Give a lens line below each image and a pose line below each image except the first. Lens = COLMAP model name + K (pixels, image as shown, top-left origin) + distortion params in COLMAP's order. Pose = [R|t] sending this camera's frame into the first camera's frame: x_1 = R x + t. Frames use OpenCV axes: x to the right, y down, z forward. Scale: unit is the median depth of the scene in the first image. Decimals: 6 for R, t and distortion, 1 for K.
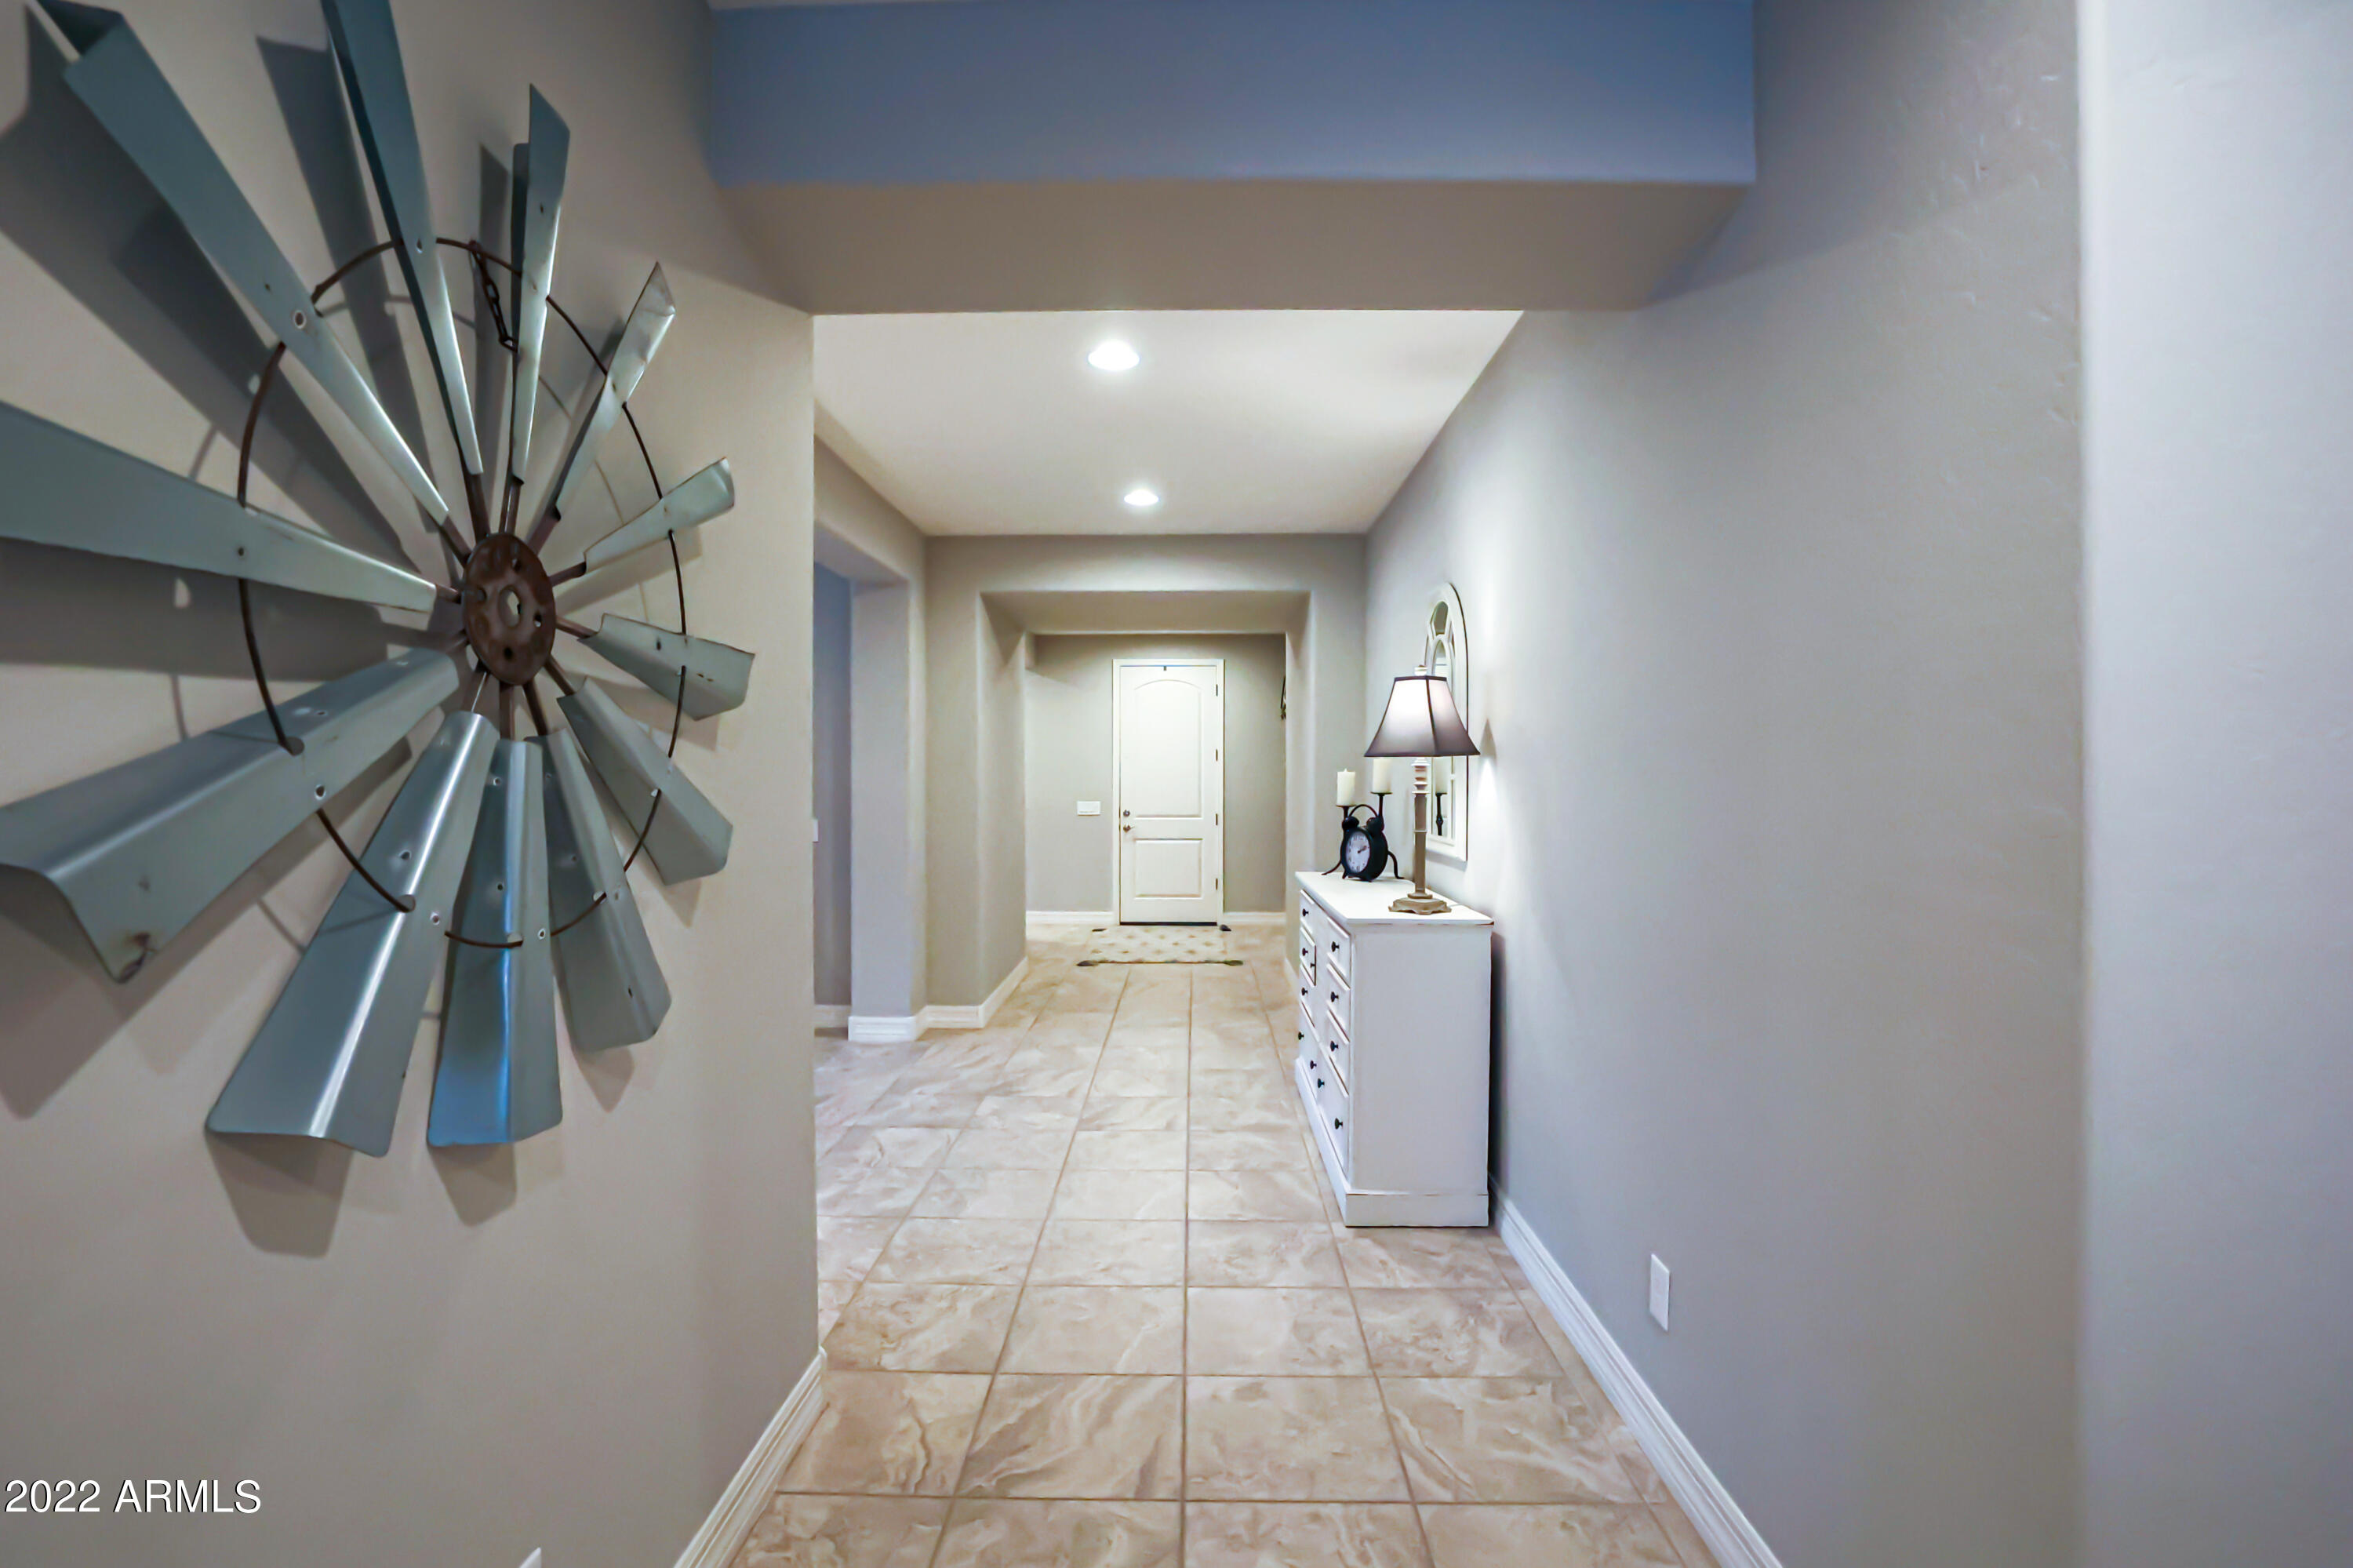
lens RADIAL K [[996.5, 0, 1176.5], [0, 996.5, 784.0], [0, 0, 1]] dist [-0.000560, 0.000182]
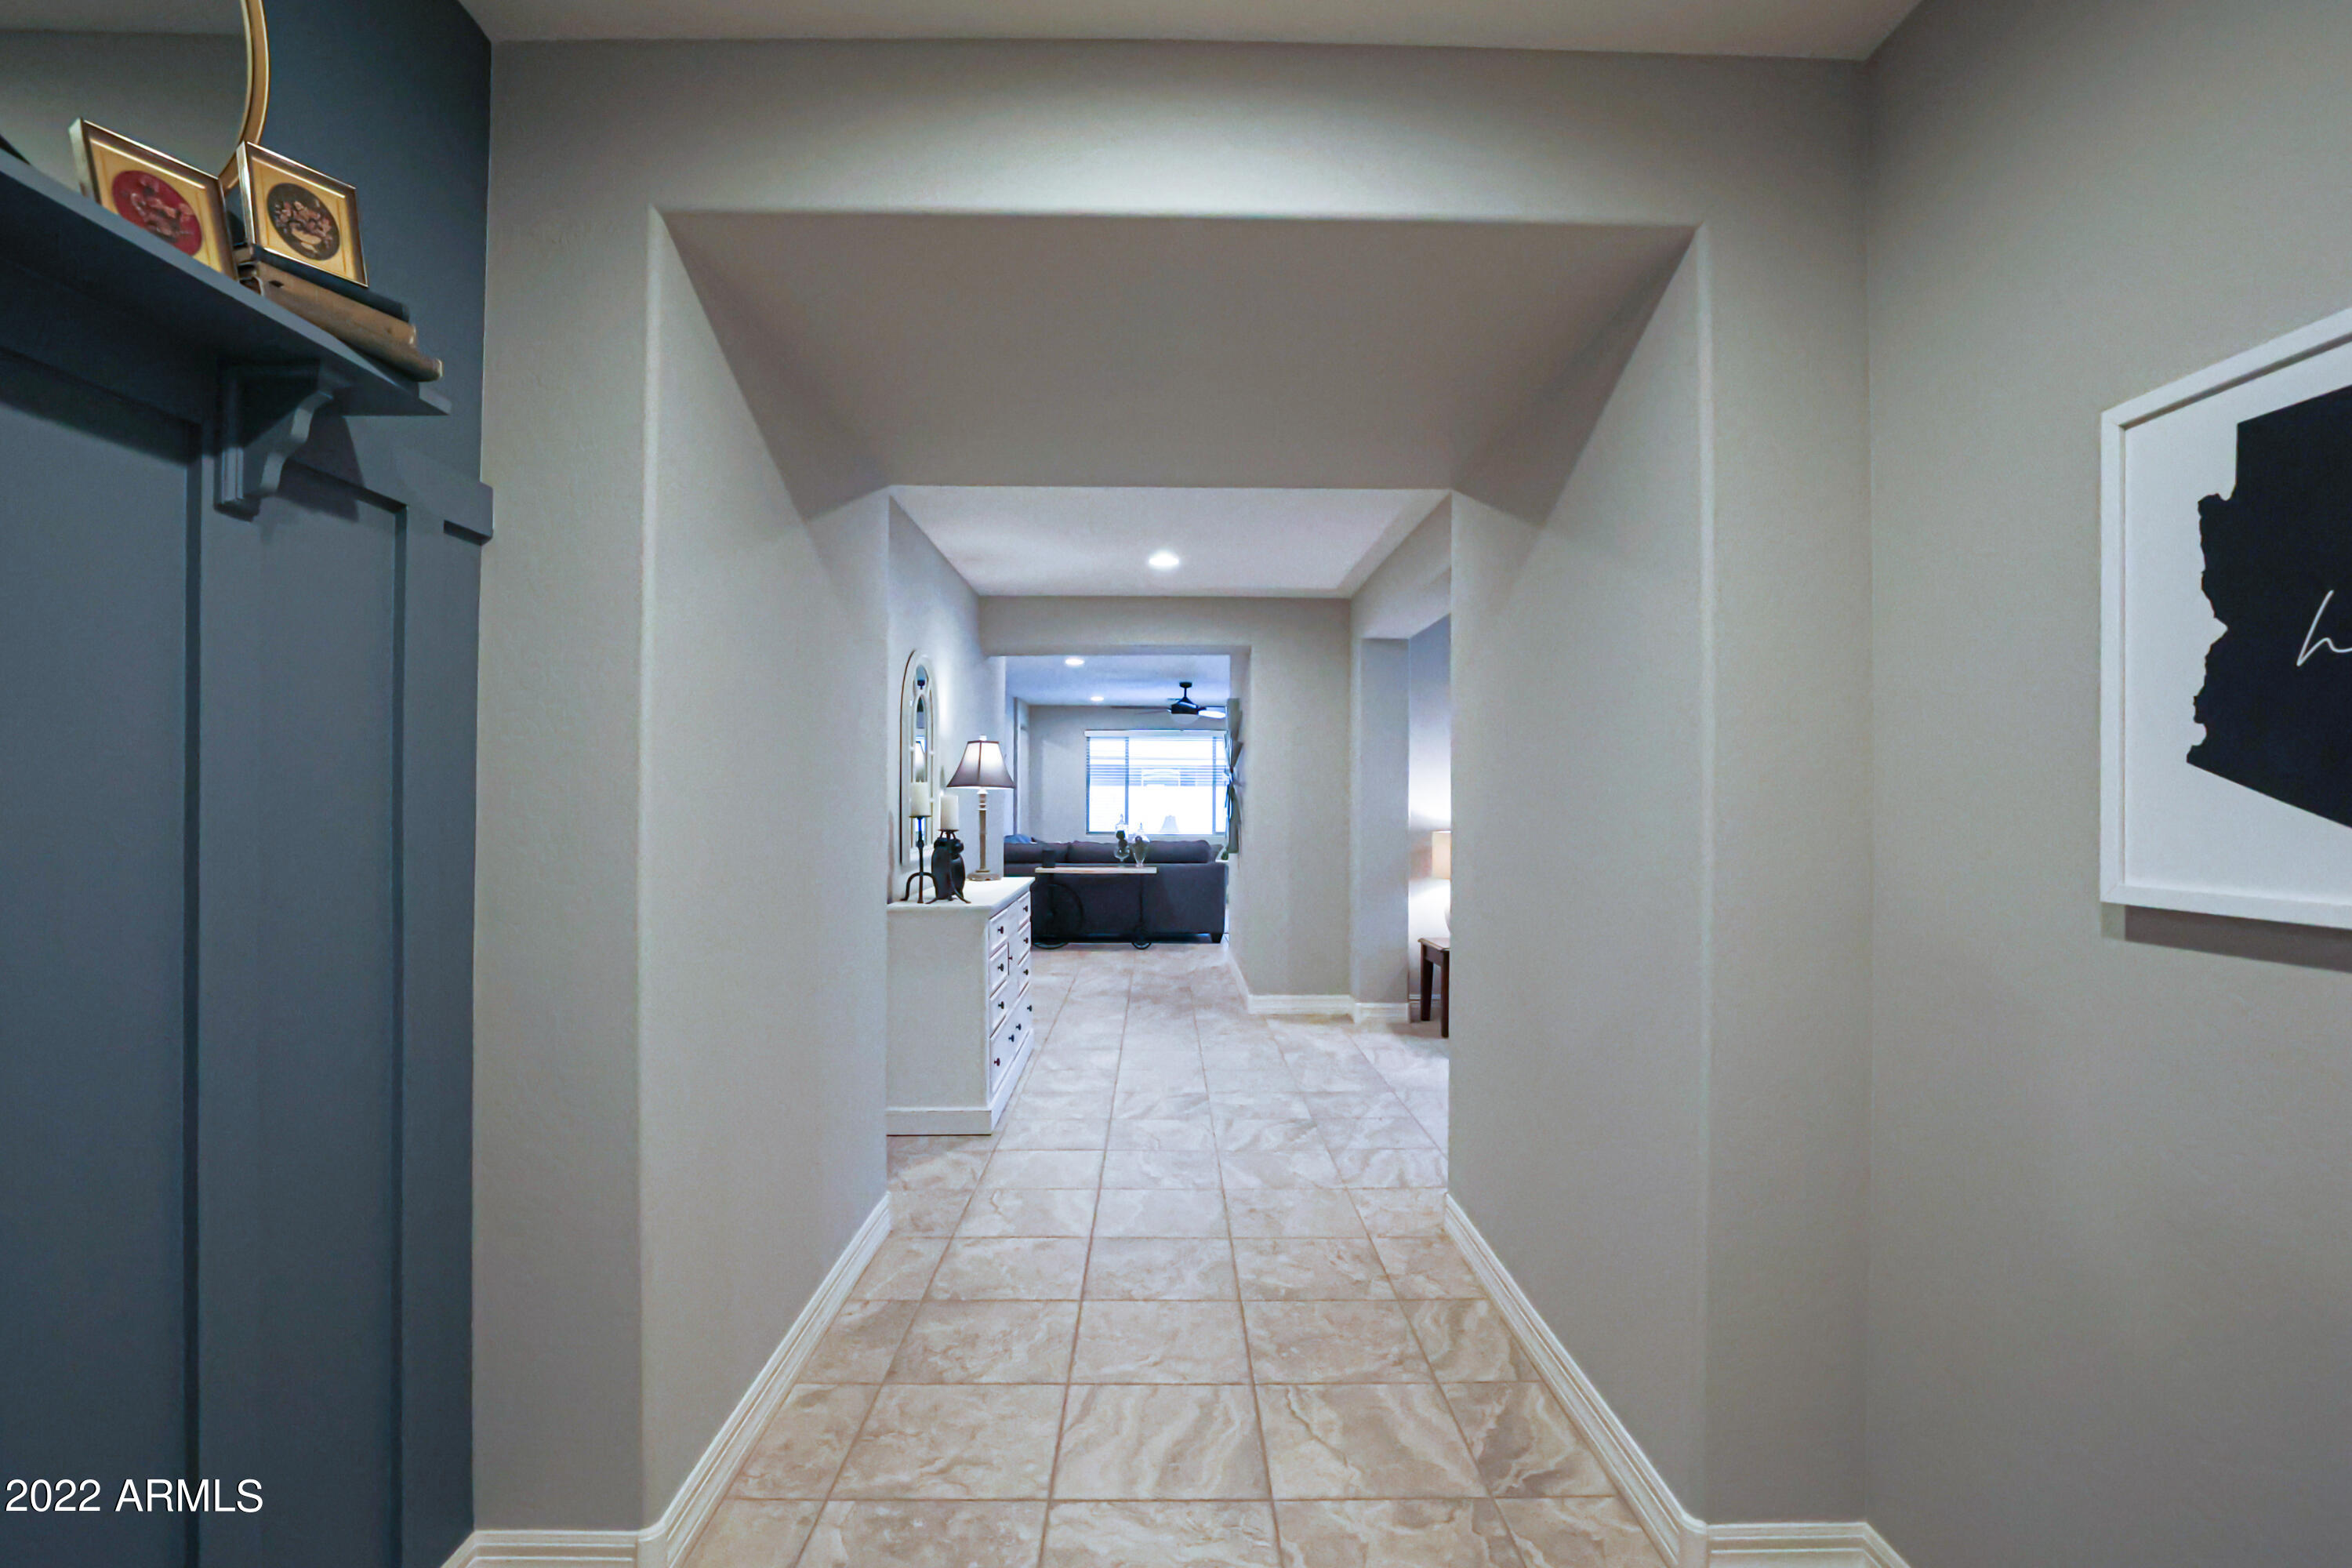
lens RADIAL K [[996.0, 0, 1176.0], [0, 996.0, 784.0], [0, 0, 1]] dist [-0.000560, 0.000182]
pose [[-0.999331, -0.001951, -0.036526, -0.017132], [-0.001714, 0.999977, -0.006529, -0.017939], [0.036538, -0.006462, -0.999311, 2.041730]]
